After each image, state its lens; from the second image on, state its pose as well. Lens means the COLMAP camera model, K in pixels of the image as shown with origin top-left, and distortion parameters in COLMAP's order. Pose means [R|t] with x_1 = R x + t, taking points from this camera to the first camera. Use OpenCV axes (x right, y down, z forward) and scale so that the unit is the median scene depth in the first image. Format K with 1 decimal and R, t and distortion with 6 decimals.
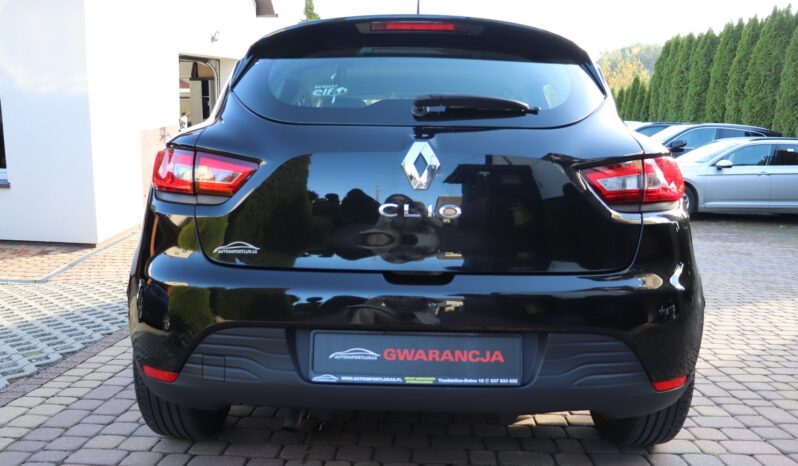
lens RADIAL K [[658.7, 0, 399.0], [0, 658.7, 233.0], [0, 0, 1]] dist [-0.179782, 0.155235]
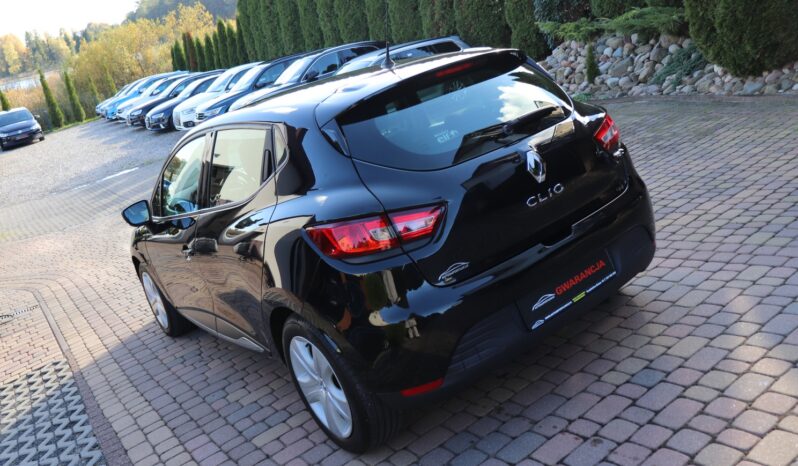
lens RADIAL K [[658.7, 0, 399.0], [0, 658.7, 233.0], [0, 0, 1]] dist [-0.179782, 0.155235]
pose [[0.772918, -0.377648, 0.509882, -0.959275], [0.334245, 0.925386, 0.178720, -0.312067], [-0.539331, 0.032290, 0.841475, -0.068654]]
